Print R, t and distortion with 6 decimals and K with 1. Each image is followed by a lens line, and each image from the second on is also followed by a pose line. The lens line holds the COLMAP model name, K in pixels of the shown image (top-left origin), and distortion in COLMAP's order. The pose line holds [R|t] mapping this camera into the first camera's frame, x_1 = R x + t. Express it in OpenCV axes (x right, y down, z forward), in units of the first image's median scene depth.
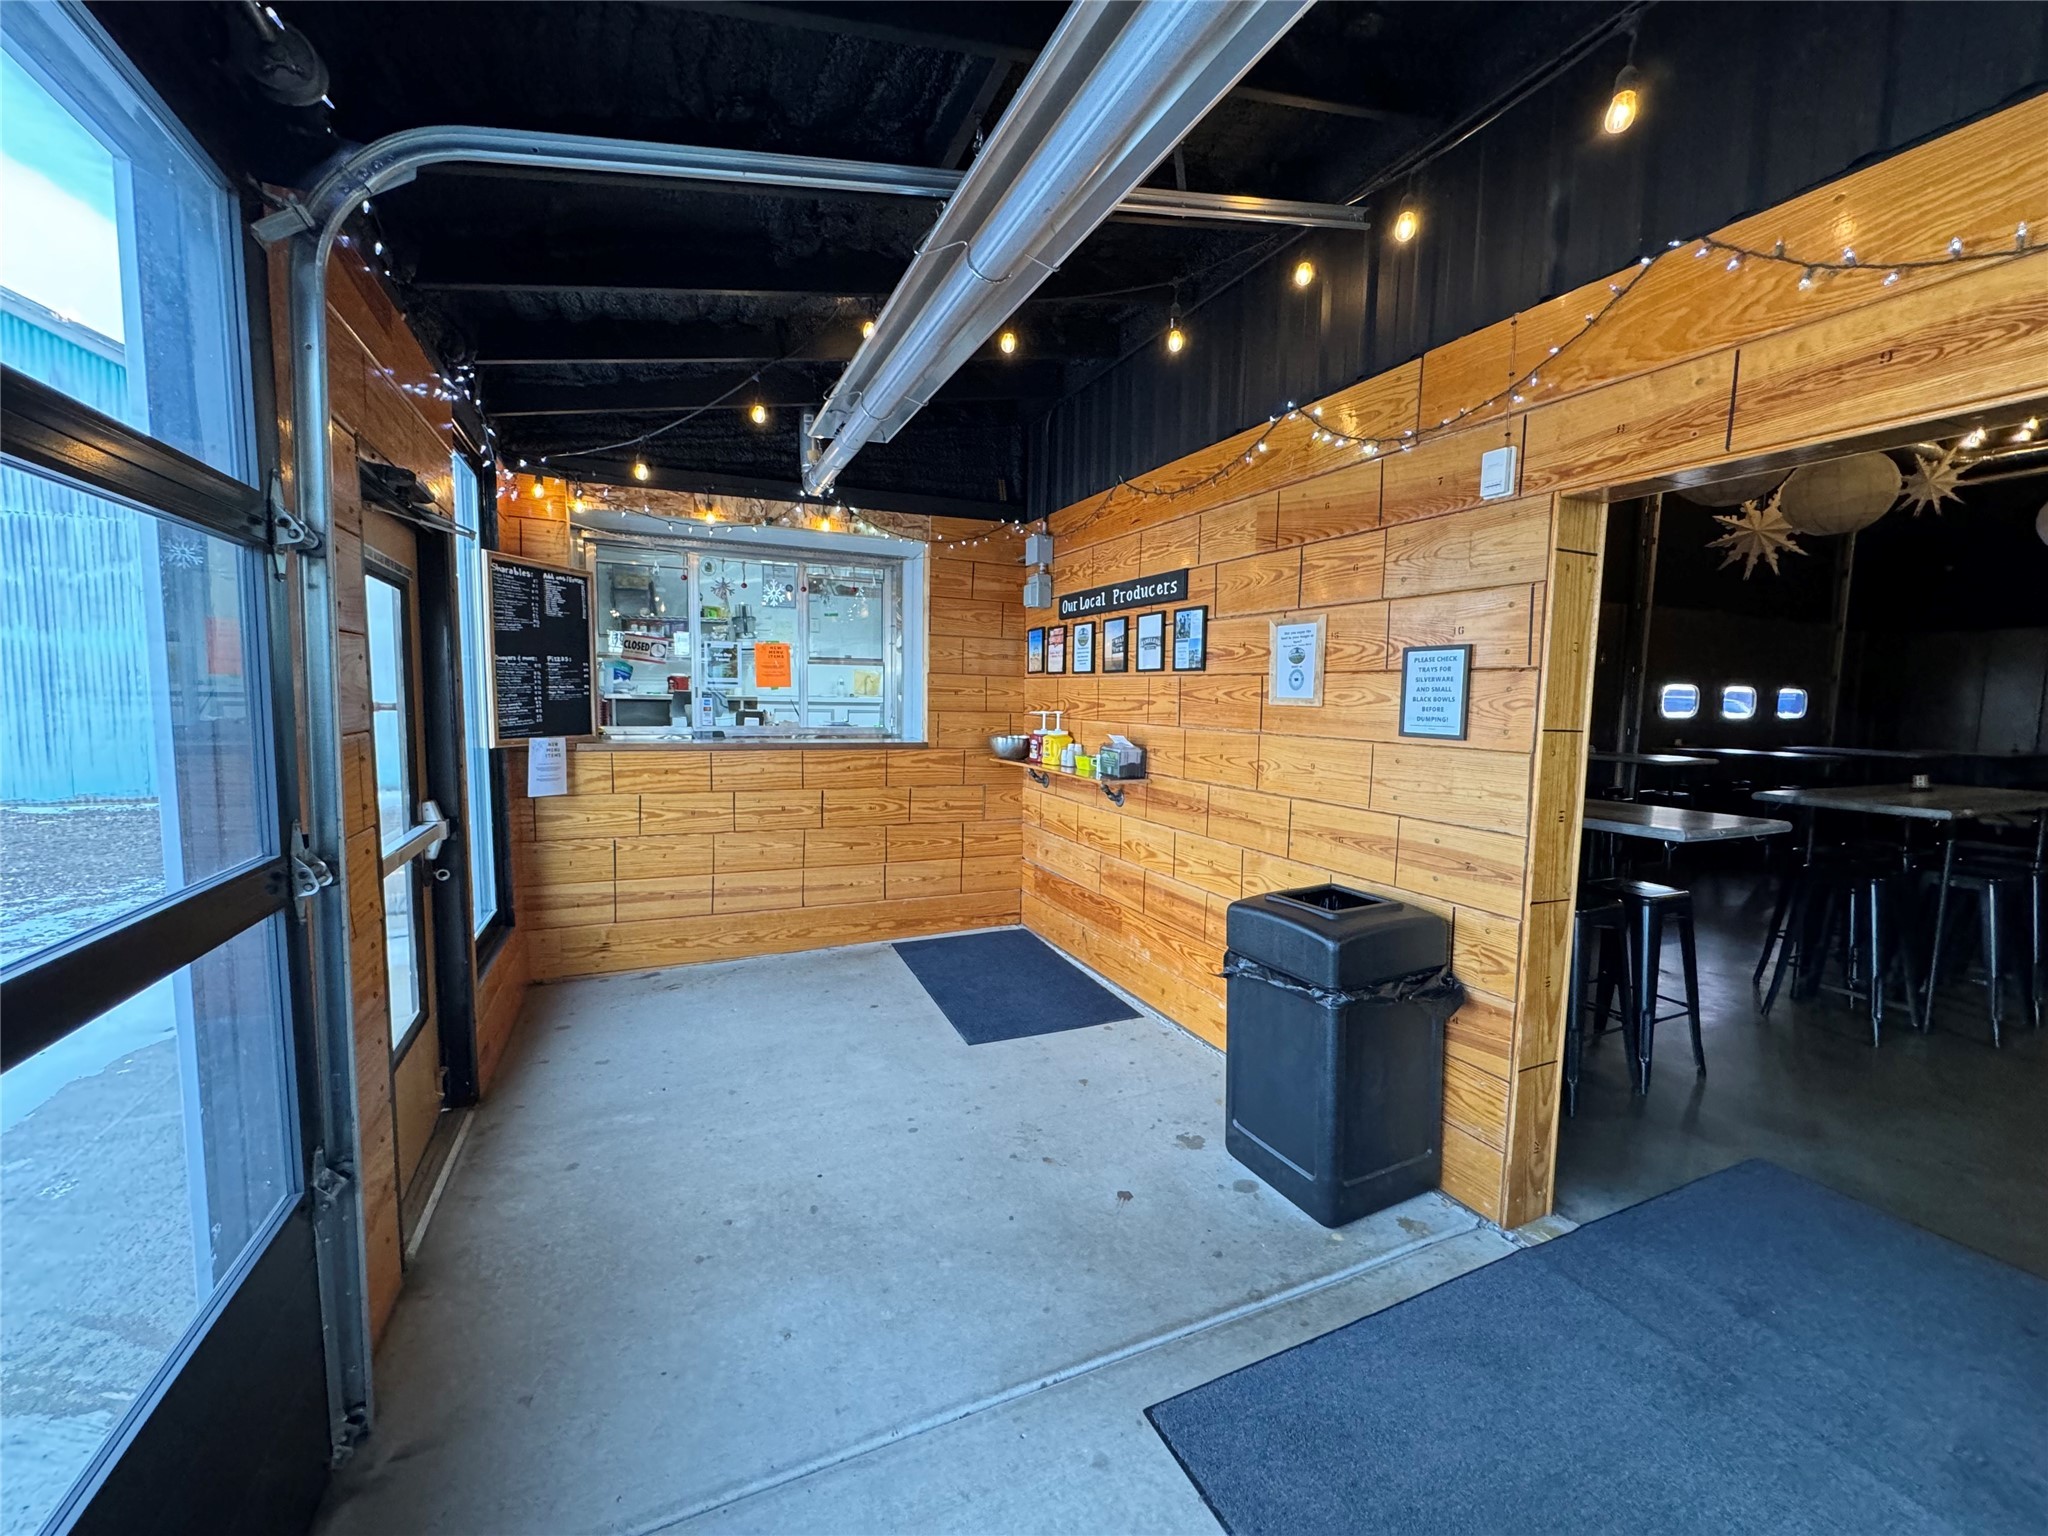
lens RADIAL K [[816.6, 0, 1024.6], [0, 816.6, 767.1], [0, 0, 1]] dist [-0.000949, 0.000064]
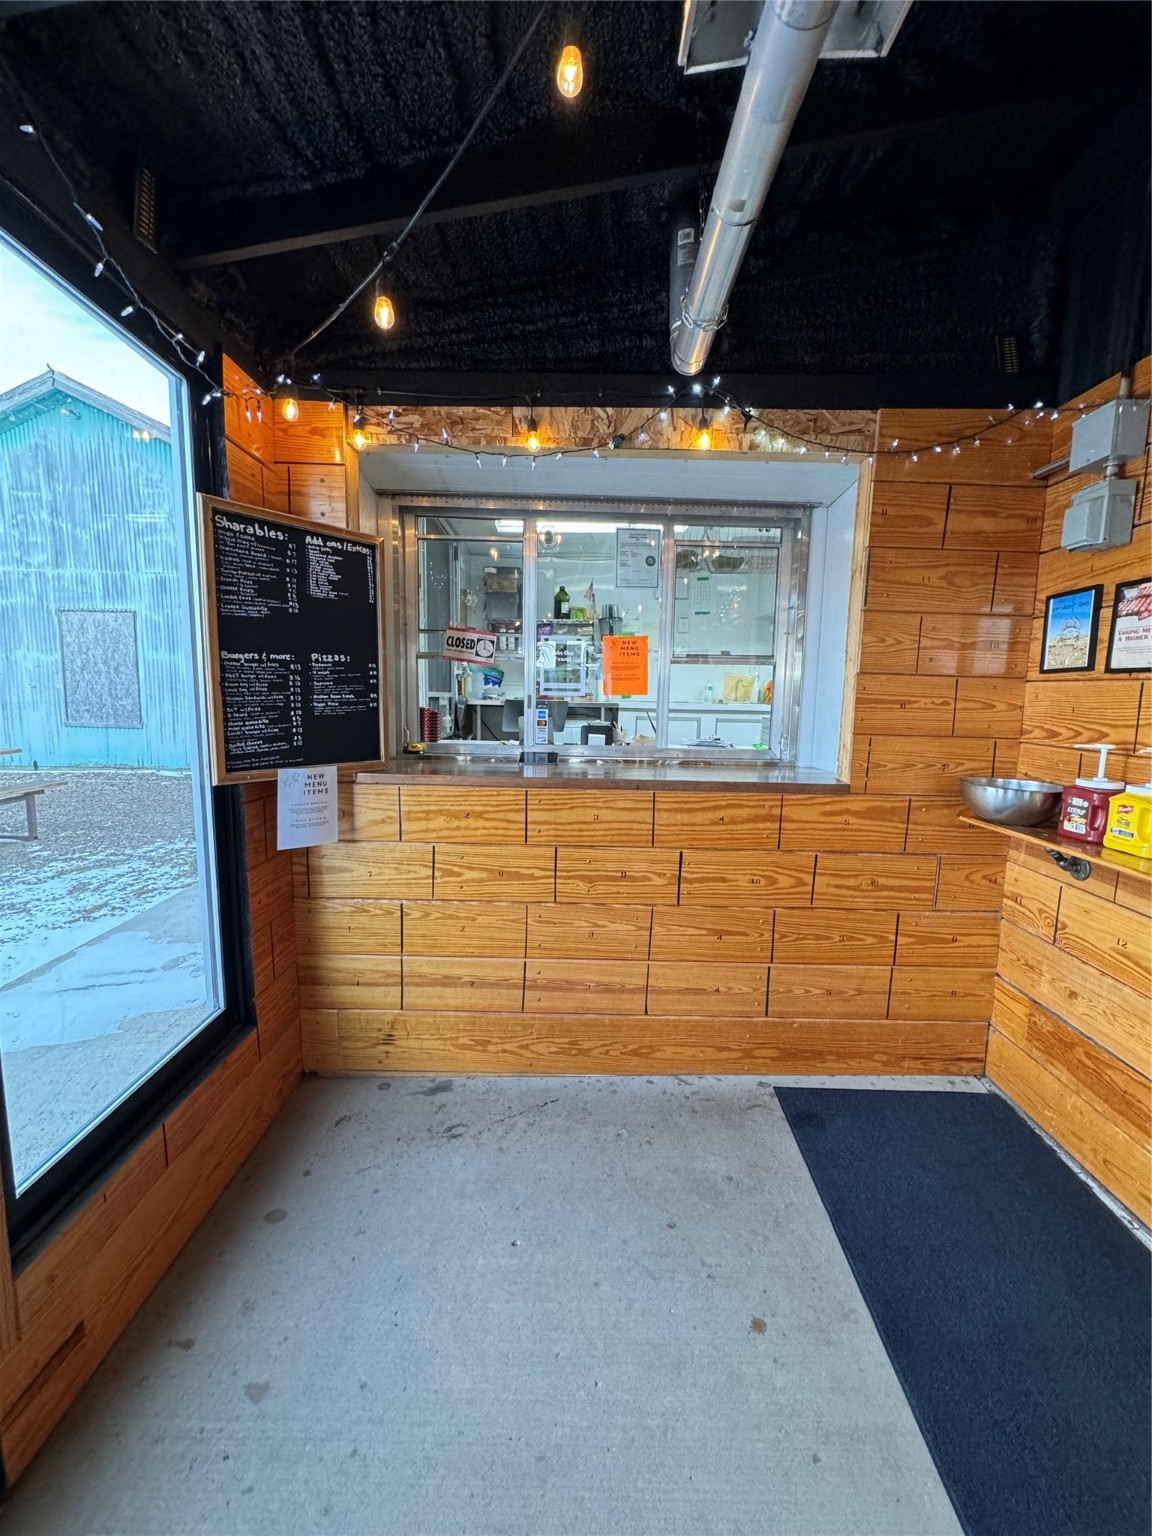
lens RADIAL K [[612.5, 0, 575.1], [0, 612.5, 764.8], [0, 0, 1]] dist [-0.000949, 0.000064]
pose [[0.910885, 0.050203, -0.409594, -0.126105], [-0.039964, 0.998639, 0.033525, -0.055946], [0.410720, -0.014168, 0.911652, 0.513957]]
